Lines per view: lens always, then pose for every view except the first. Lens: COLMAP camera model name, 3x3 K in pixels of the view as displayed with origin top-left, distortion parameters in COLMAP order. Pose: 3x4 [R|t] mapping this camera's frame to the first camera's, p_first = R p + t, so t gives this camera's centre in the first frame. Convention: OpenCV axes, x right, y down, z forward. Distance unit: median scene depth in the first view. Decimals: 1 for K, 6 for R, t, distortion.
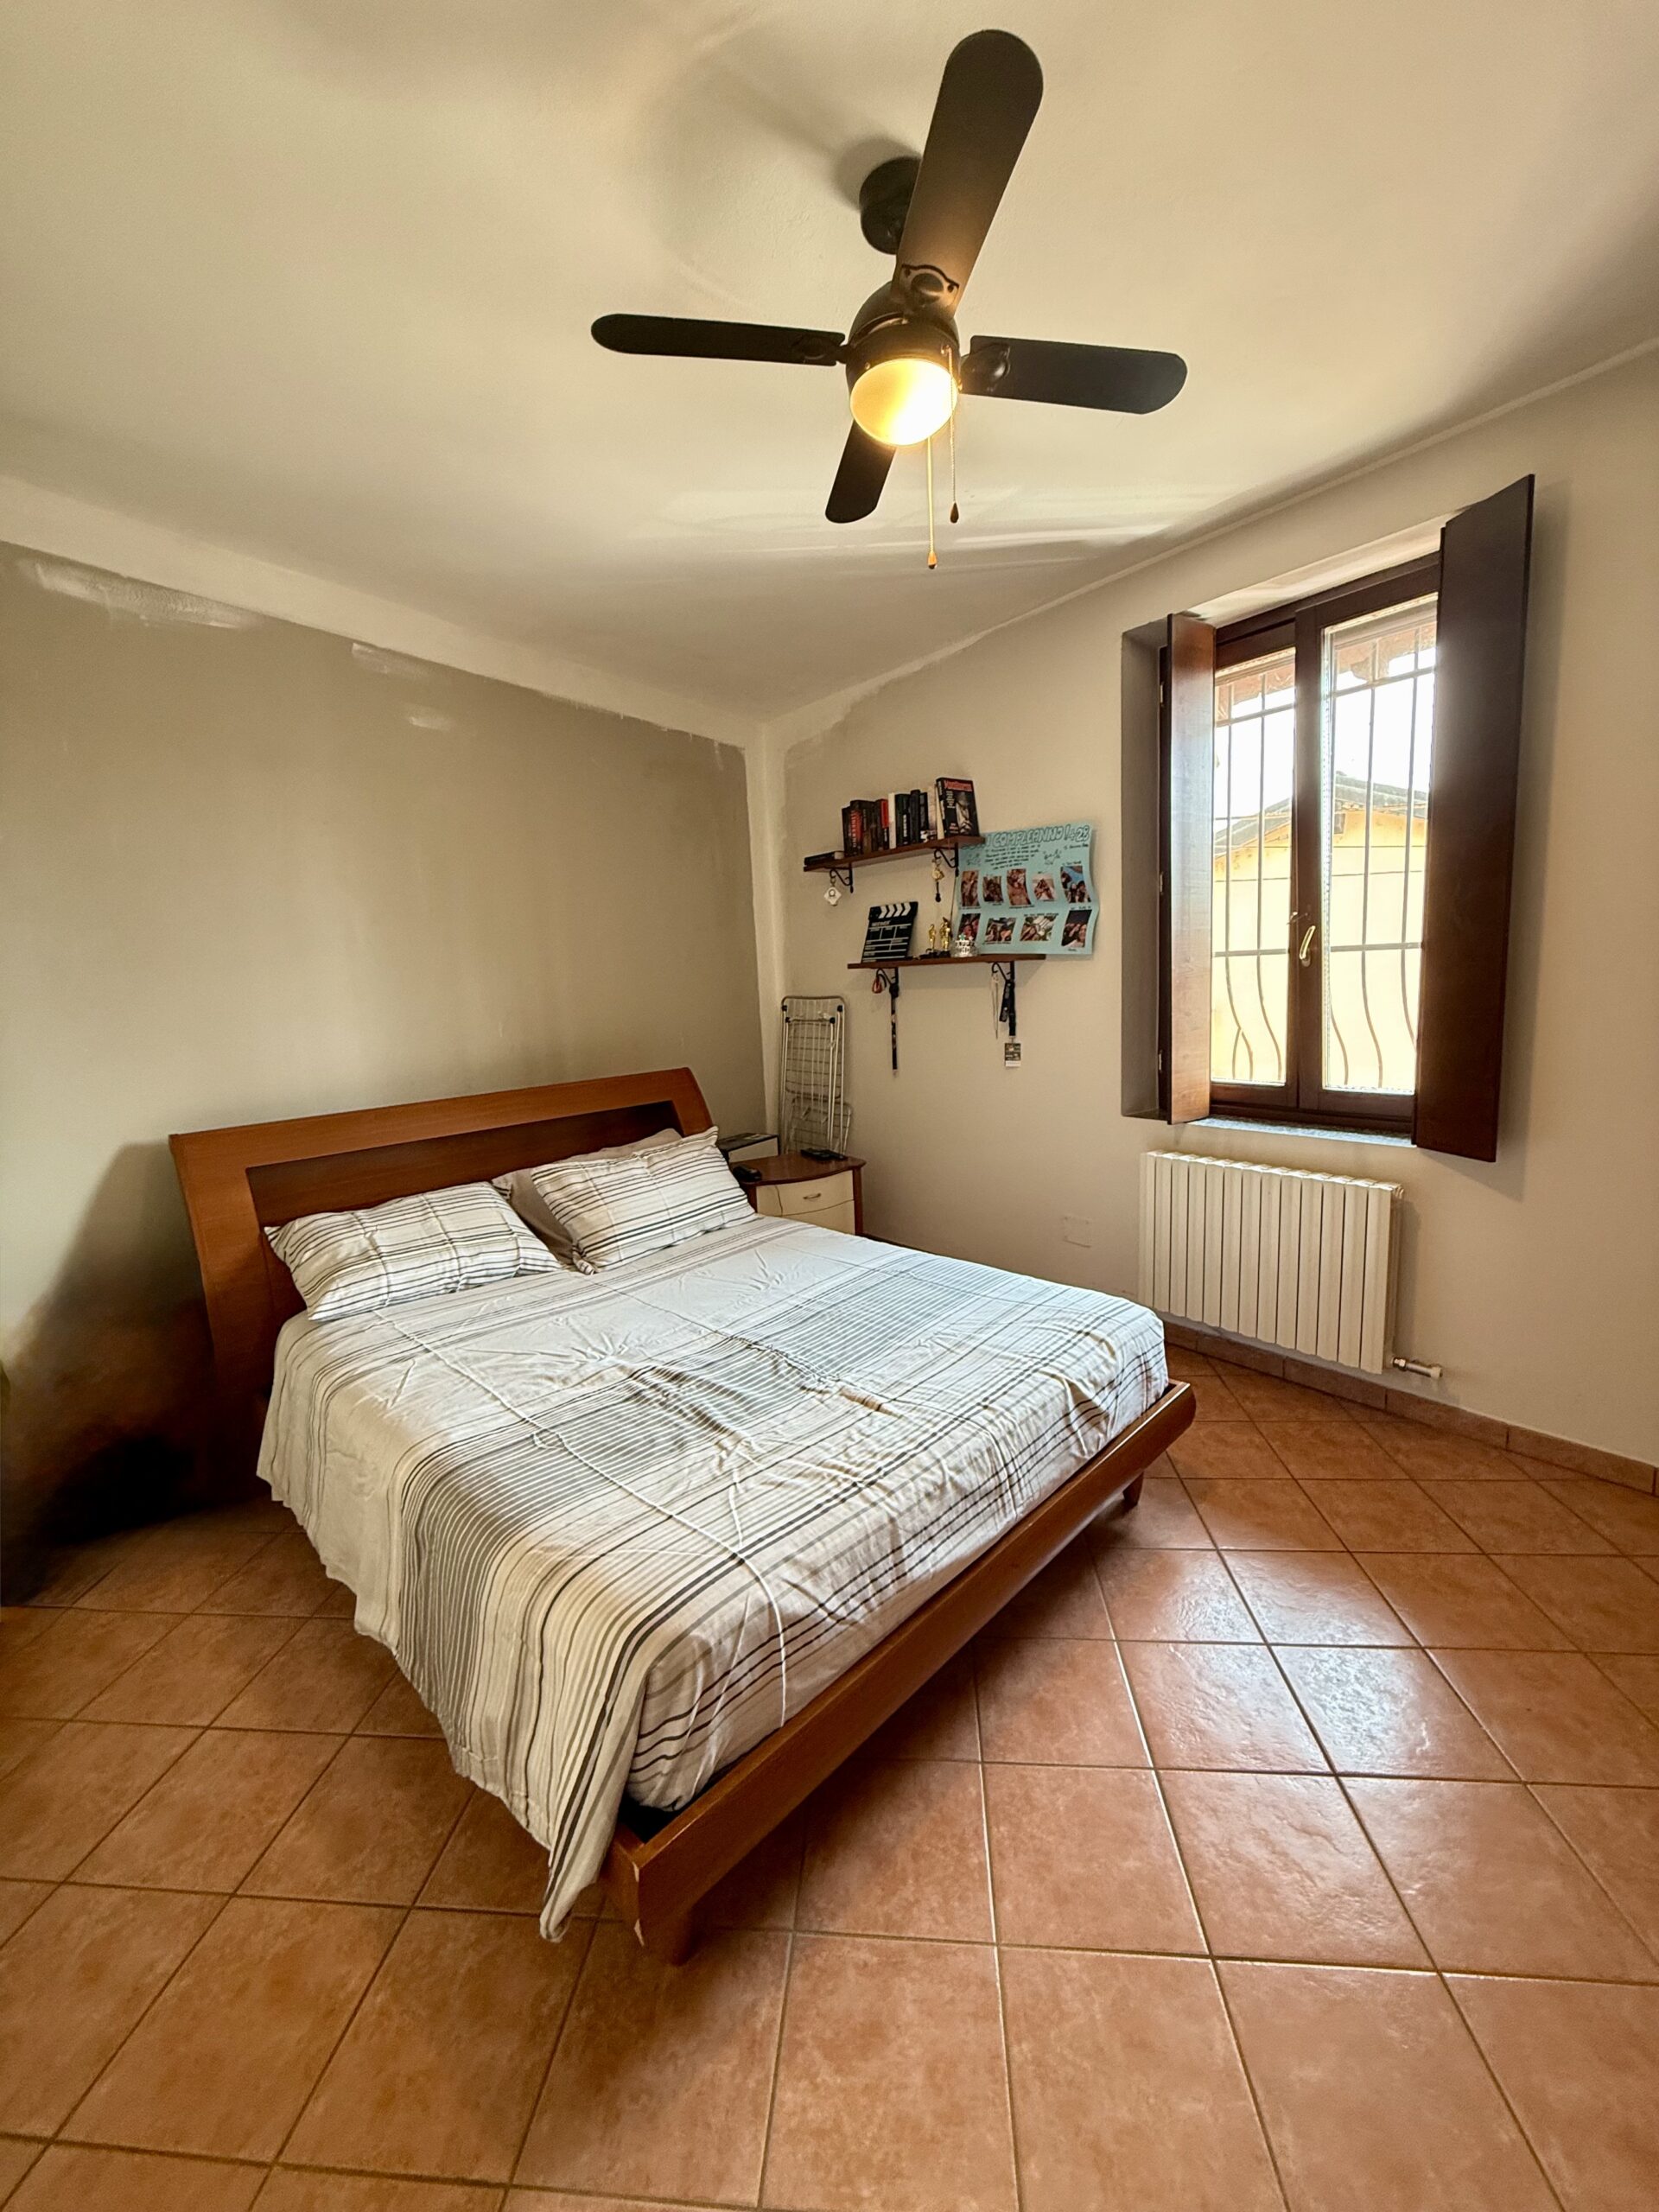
lens RADIAL K [[884.2, 0, 827.6], [0, 884.2, 1094.0], [0, 0, 1]] dist [-0.000812, 0.000202]
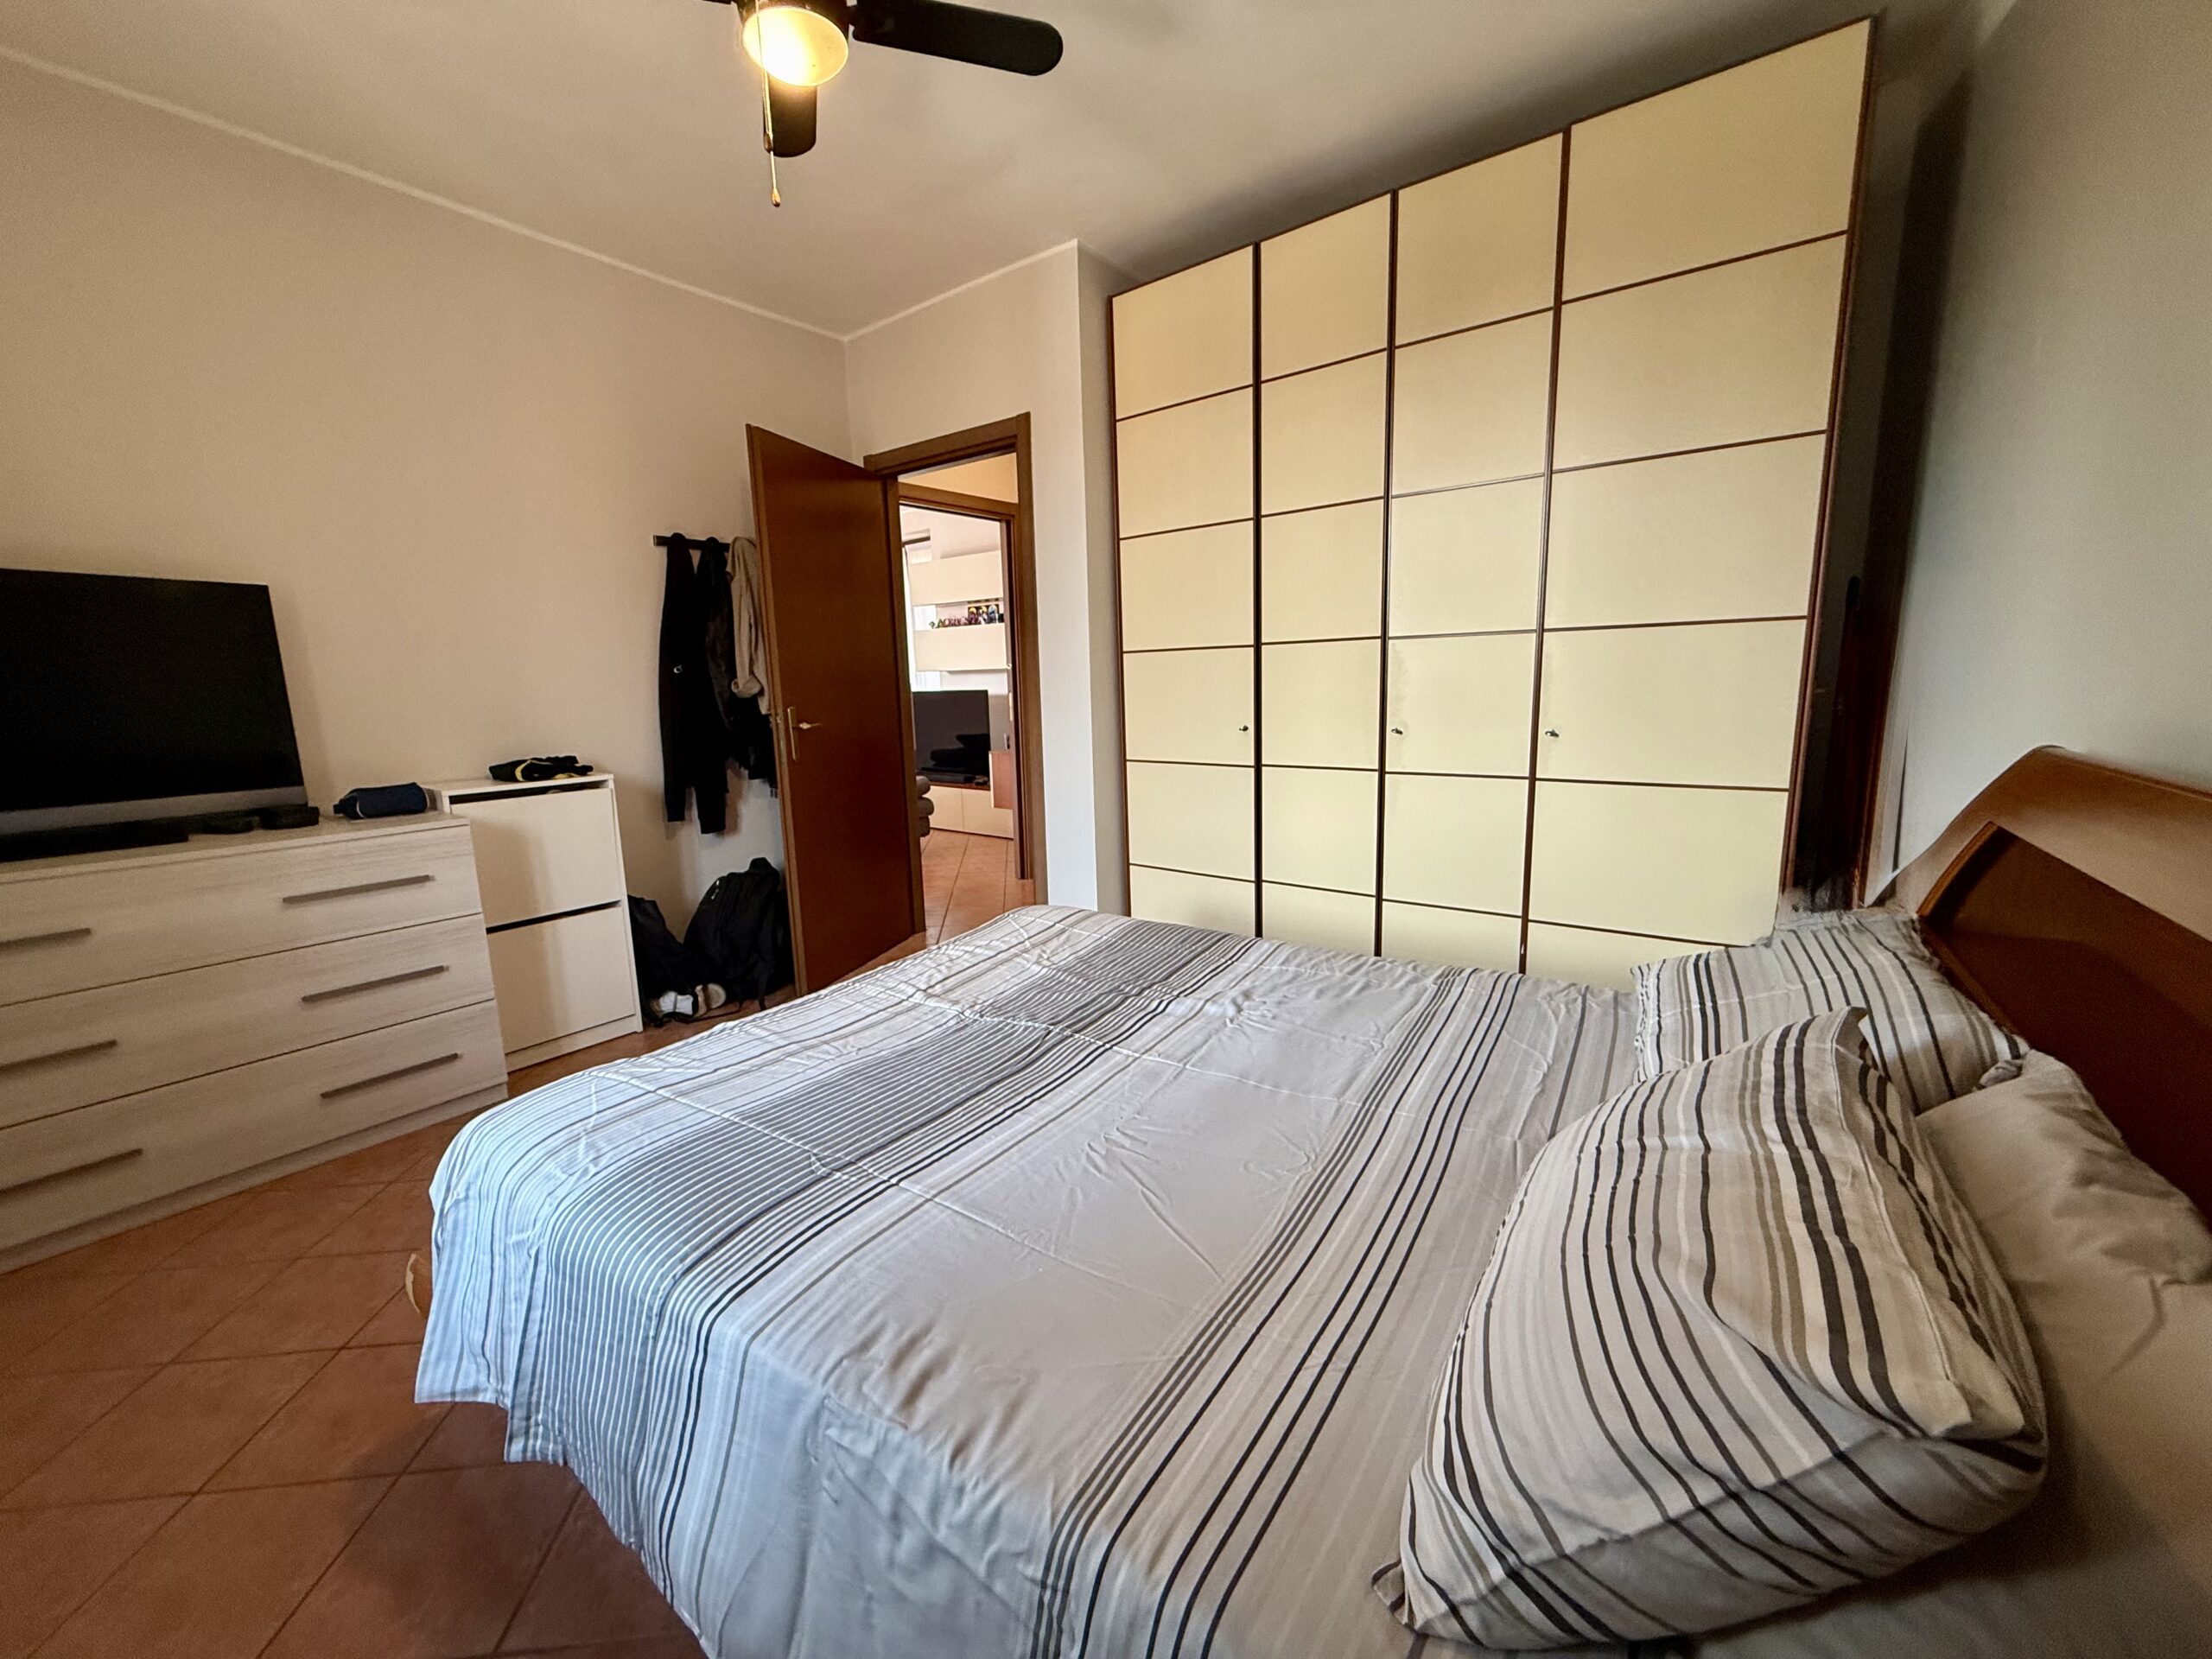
lens RADIAL K [[882.4, 0, 1106.0], [0, 882.4, 829.5], [0, 0, 1]] dist [0.000706, 0.000041]
pose [[-0.980583, 0.102087, -0.167438, -0.001395], [0.046460, 0.950446, 0.307399, -0.115315], [0.190522, 0.293651, -0.936734, 1.461830]]
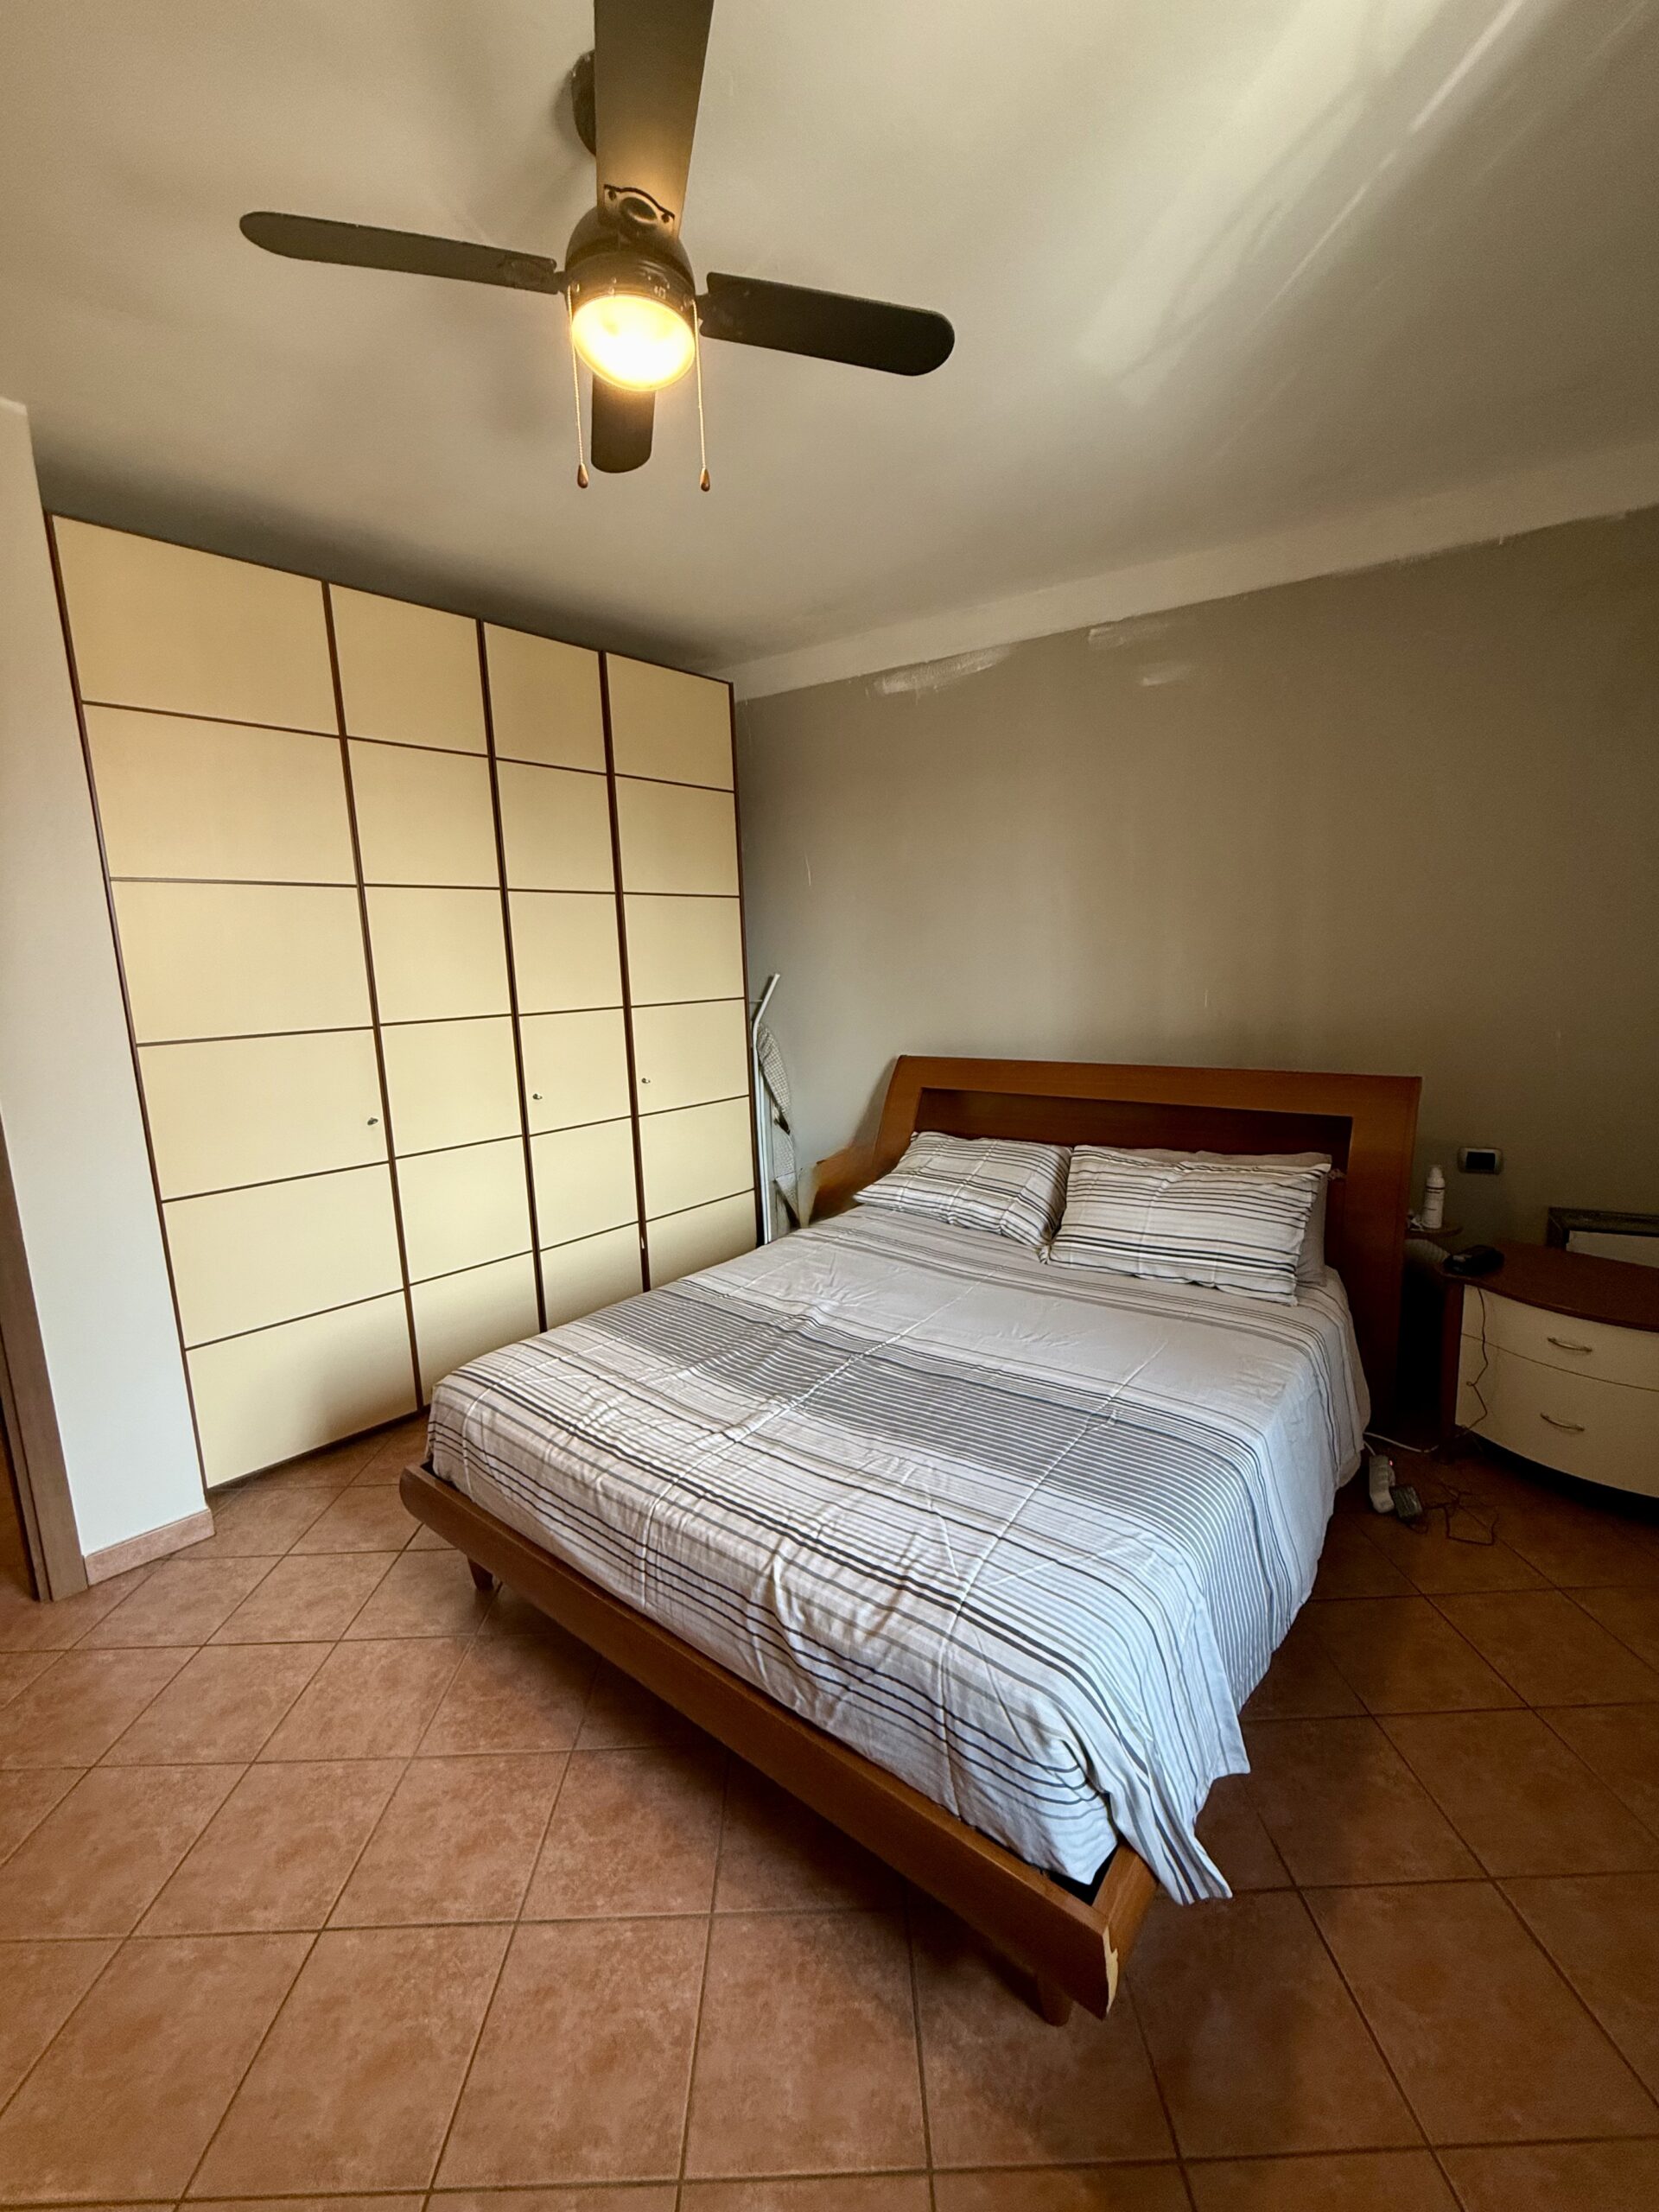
lens RADIAL K [[884.2, 0, 827.6], [0, 884.2, 1094.0], [0, 0, 1]] dist [-0.000812, 0.000202]
pose [[0.099582, 0.188193, -0.977071, 0.688270], [-0.099740, 0.978894, 0.178379, -0.139564], [0.990018, 0.079690, 0.116251, 0.712672]]
